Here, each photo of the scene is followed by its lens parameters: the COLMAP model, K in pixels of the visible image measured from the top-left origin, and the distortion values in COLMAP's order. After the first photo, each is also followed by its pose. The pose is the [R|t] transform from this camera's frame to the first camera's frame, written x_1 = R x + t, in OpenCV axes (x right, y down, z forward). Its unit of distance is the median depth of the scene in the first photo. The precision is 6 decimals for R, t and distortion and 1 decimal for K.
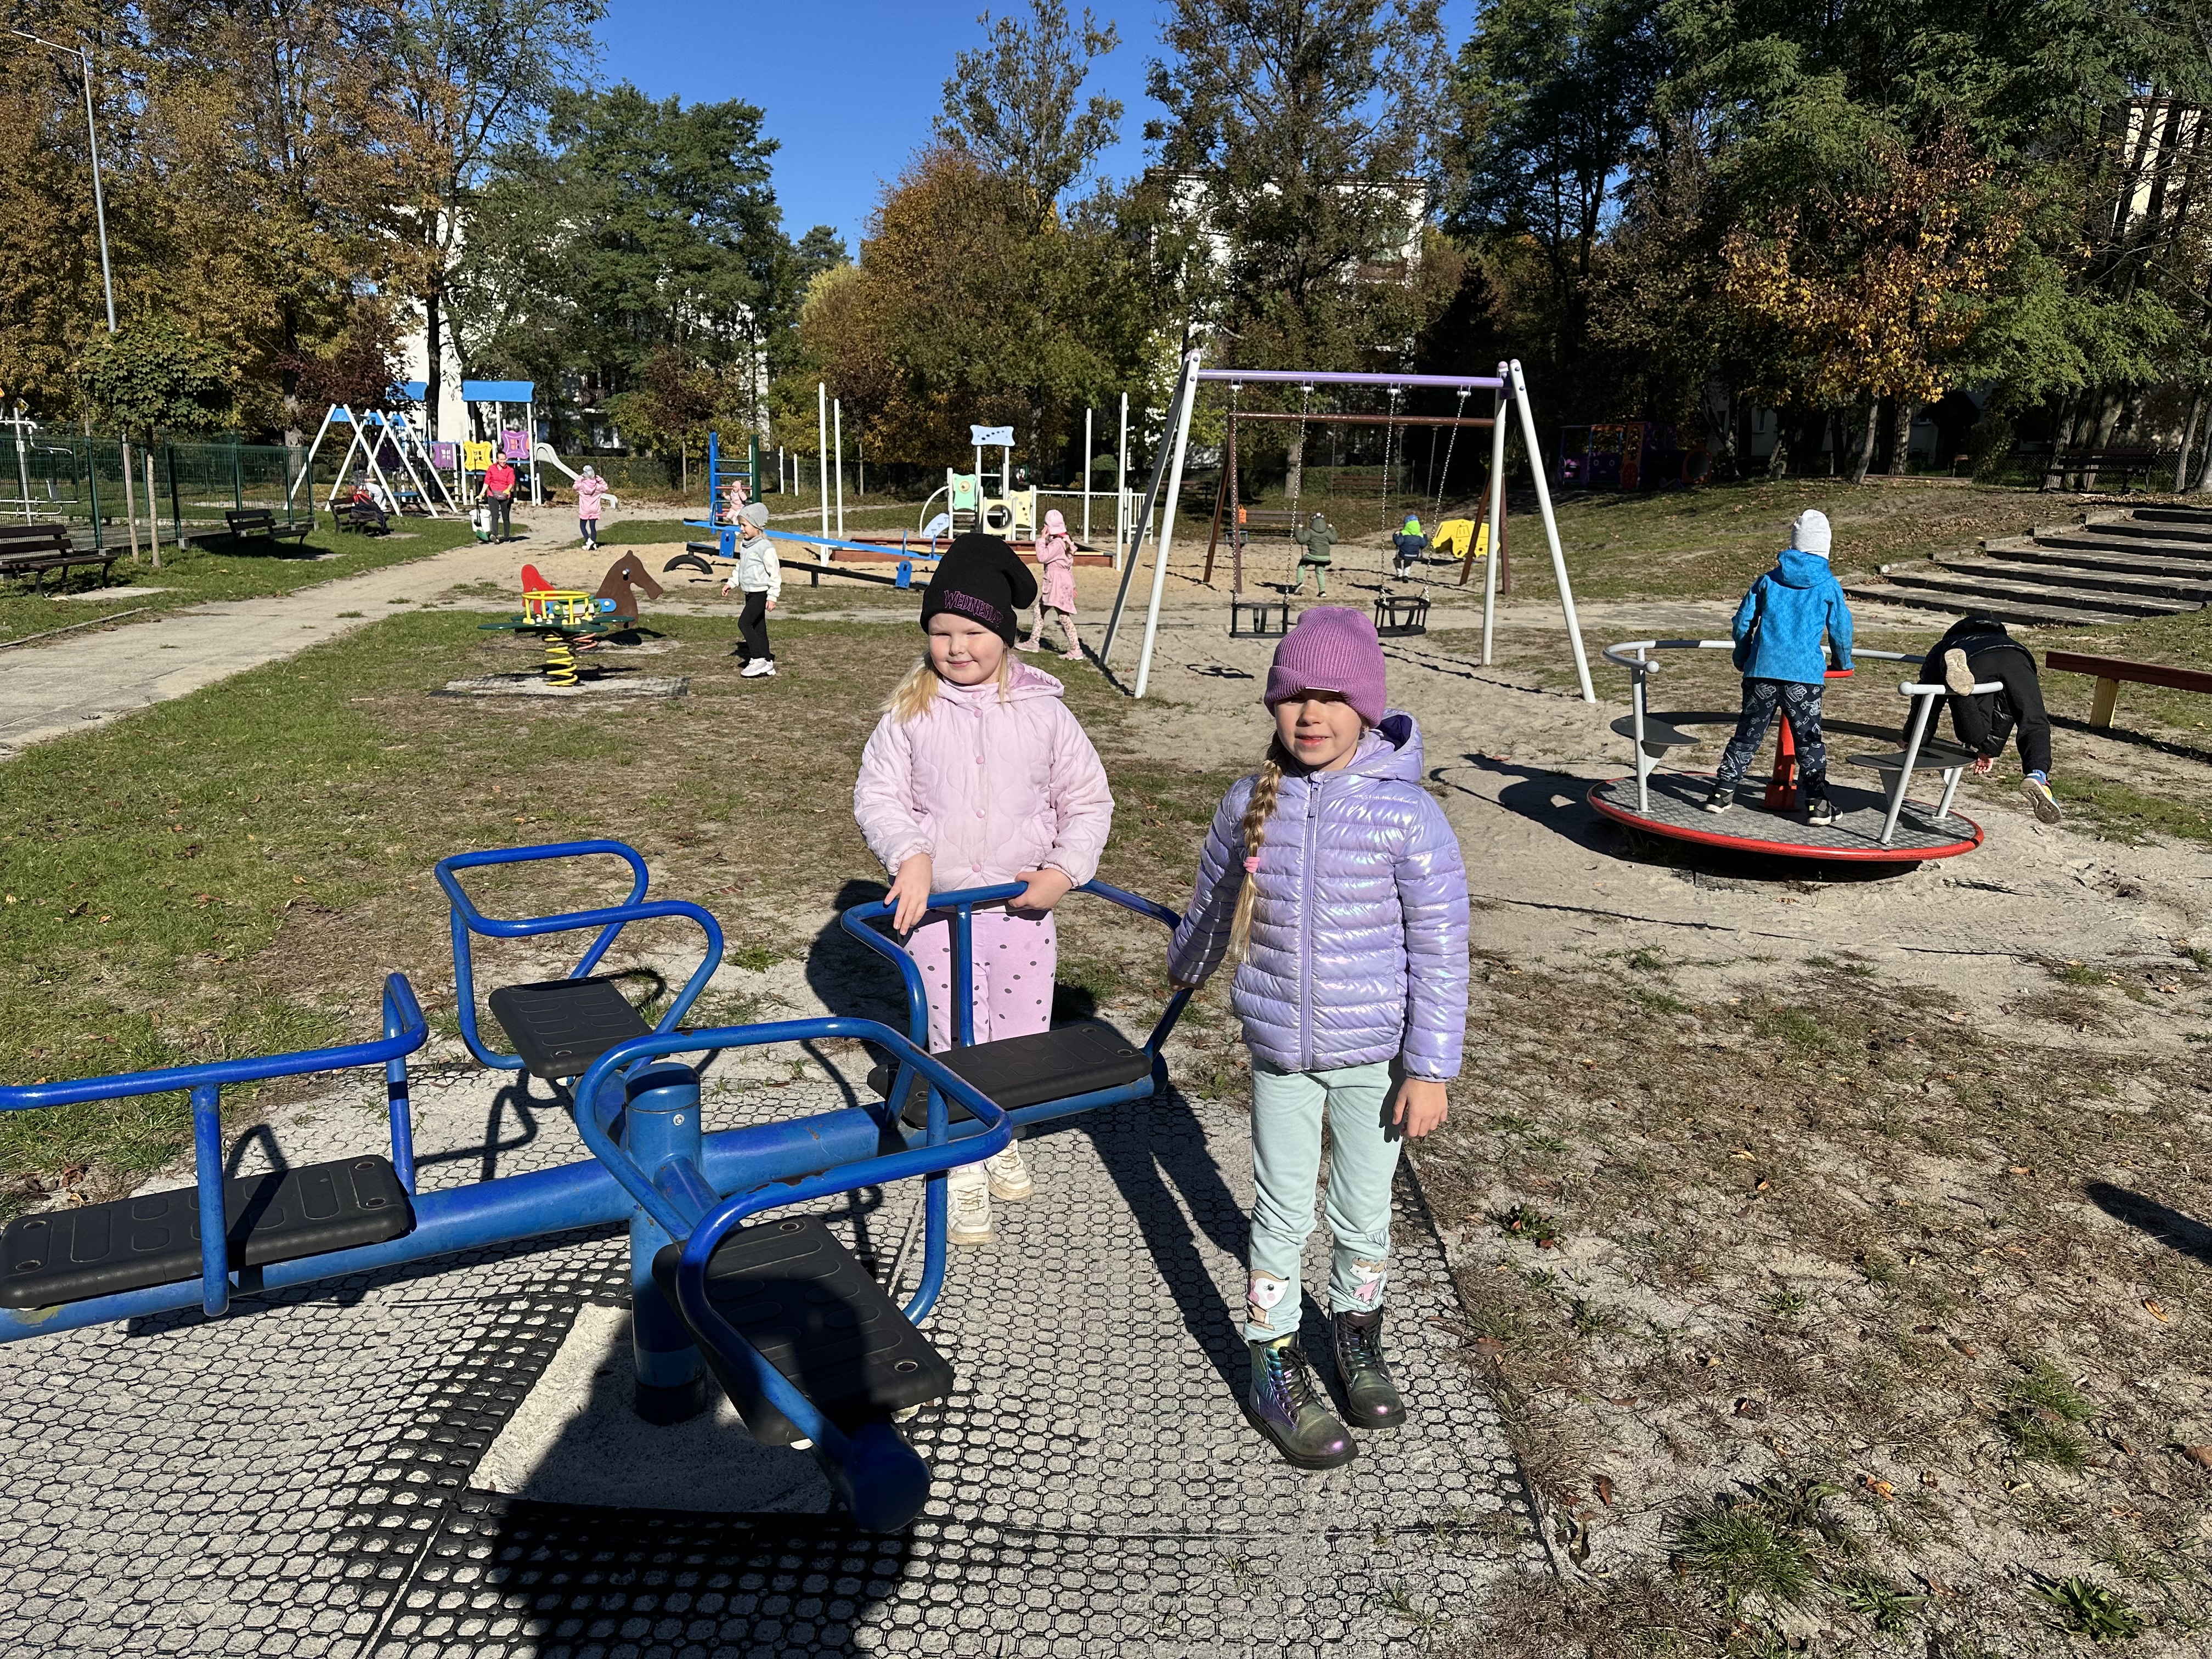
lens RADIAL K [[1535.9, 0, 1114.9], [0, 1535.9, 845.0], [0, 0, 1]] dist [0.067136, -0.091133]
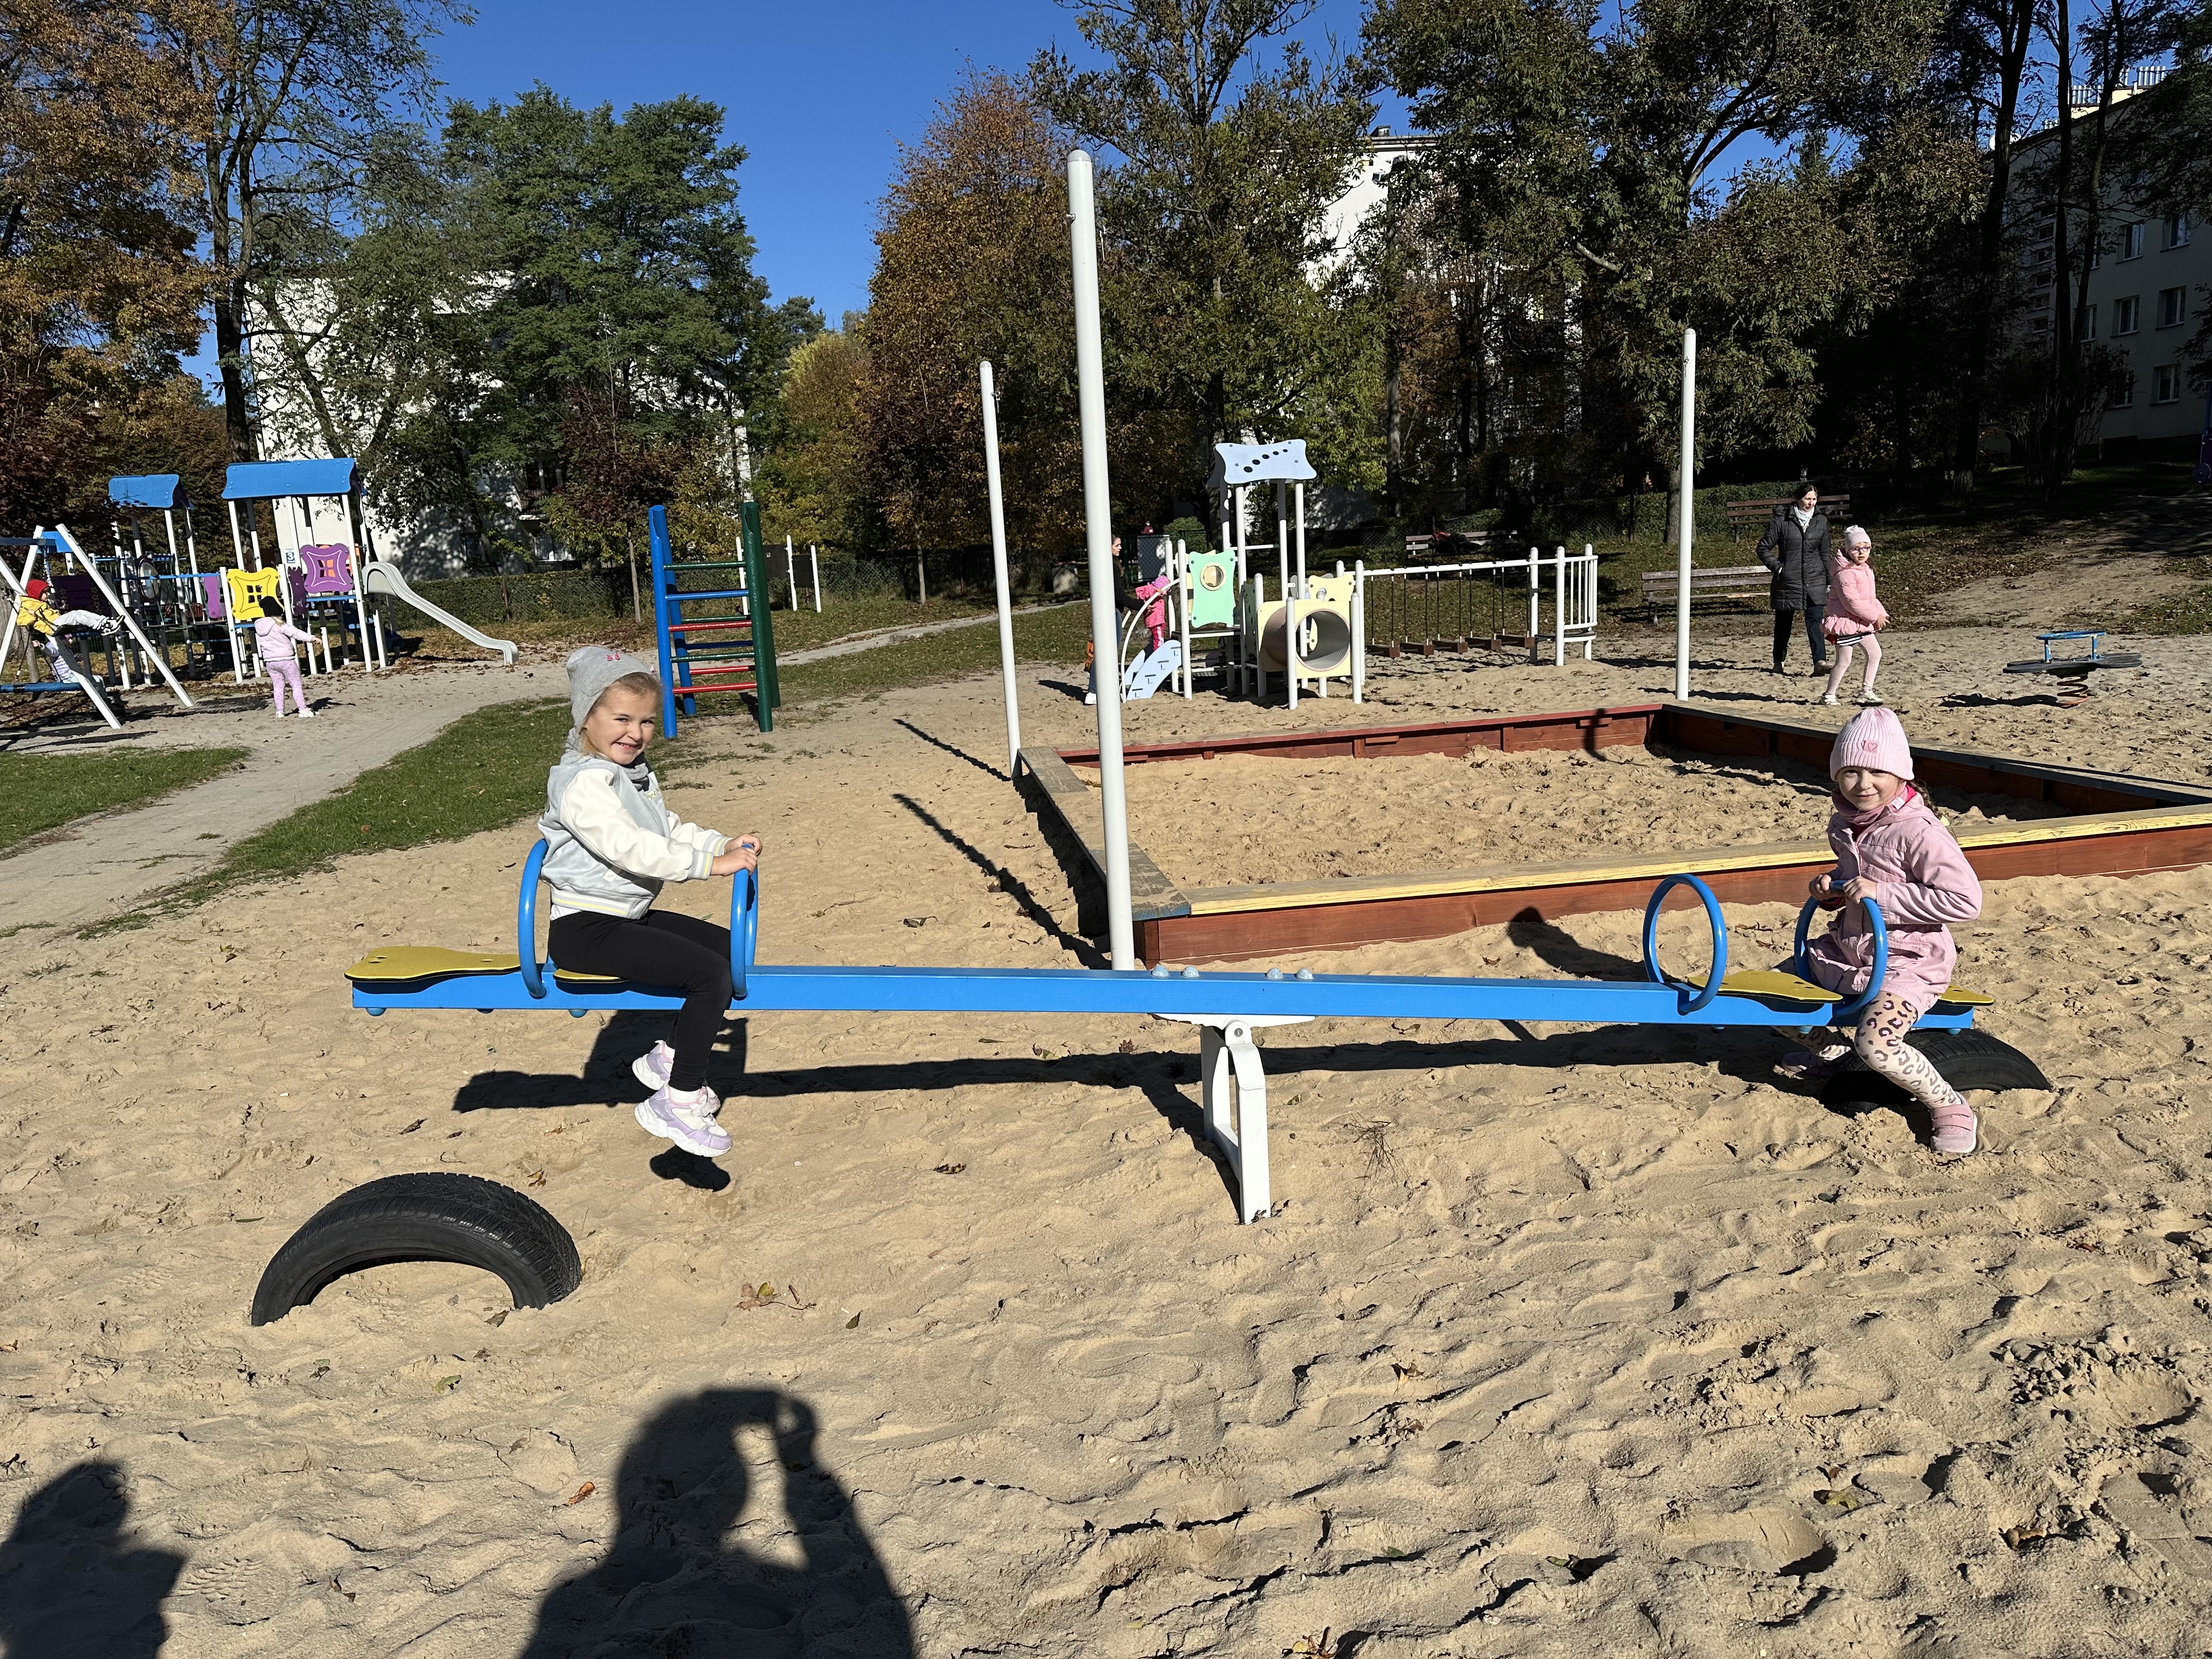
lens RADIAL K [[1558.8, 0, 1110.9], [0, 1558.8, 823.2], [0, 0, 1]] dist [0.050431, -0.002622]
pose [[0.996551, -0.082751, -0.006211, -0.130429], [0.082231, 0.994800, -0.060099, -0.133815], [0.011152, 0.059381, 0.998173, 0.540561]]
